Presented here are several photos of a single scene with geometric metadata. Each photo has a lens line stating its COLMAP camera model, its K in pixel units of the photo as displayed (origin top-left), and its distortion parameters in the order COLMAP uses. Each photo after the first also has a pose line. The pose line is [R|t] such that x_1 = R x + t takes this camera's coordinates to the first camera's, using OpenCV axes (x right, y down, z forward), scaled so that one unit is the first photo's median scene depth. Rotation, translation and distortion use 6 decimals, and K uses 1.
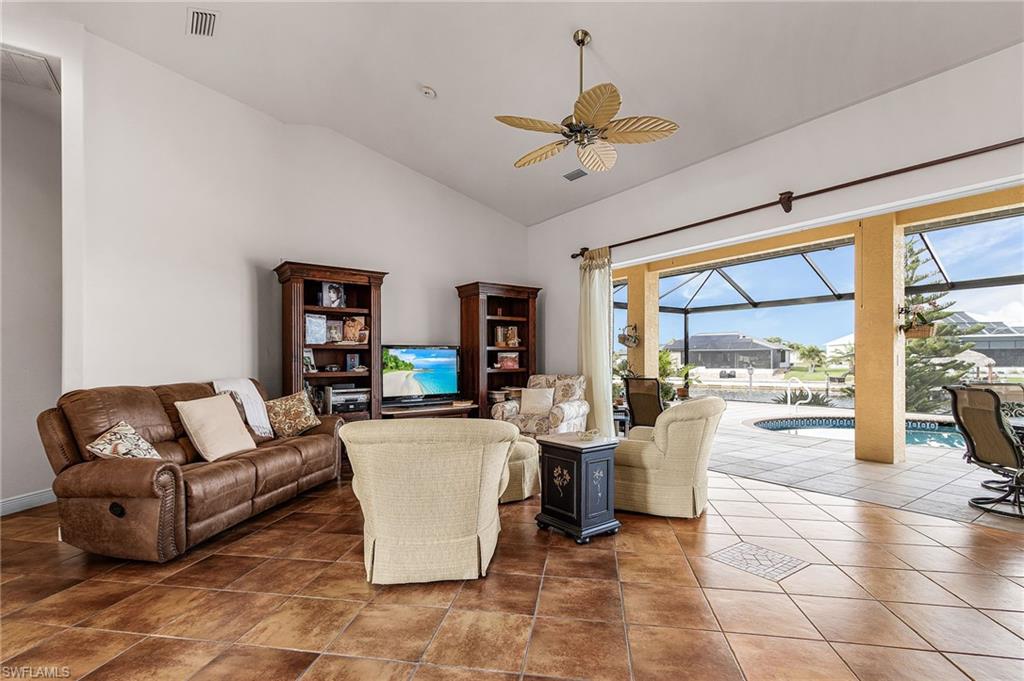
lens RADIAL K [[482.5, 0, 508.7], [0, 482.5, 357.8], [0, 0, 1]] dist [0.000873, 0.000193]
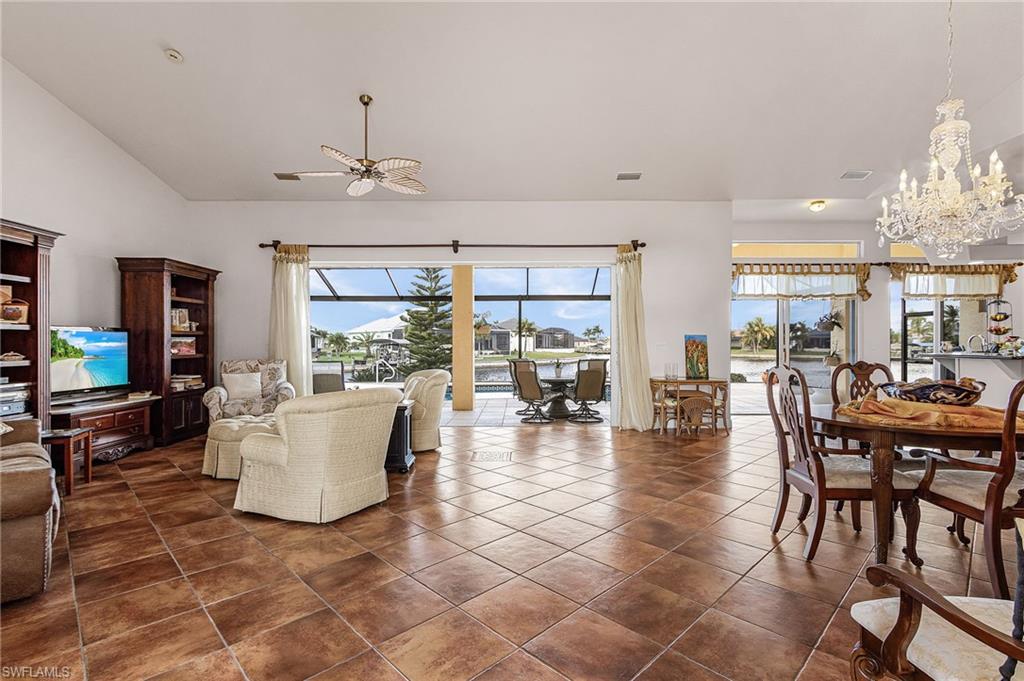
lens RADIAL K [[511.7, 0, 512.0], [0, 511.7, 340.5], [0, 0, 1]] dist [0.001678, 0.000119]
pose [[0.563337, 0.011332, 0.826149, -0.503974], [-0.007294, 0.999935, -0.008742, -0.000597], [-0.826195, -0.001101, 0.563383, -0.072249]]
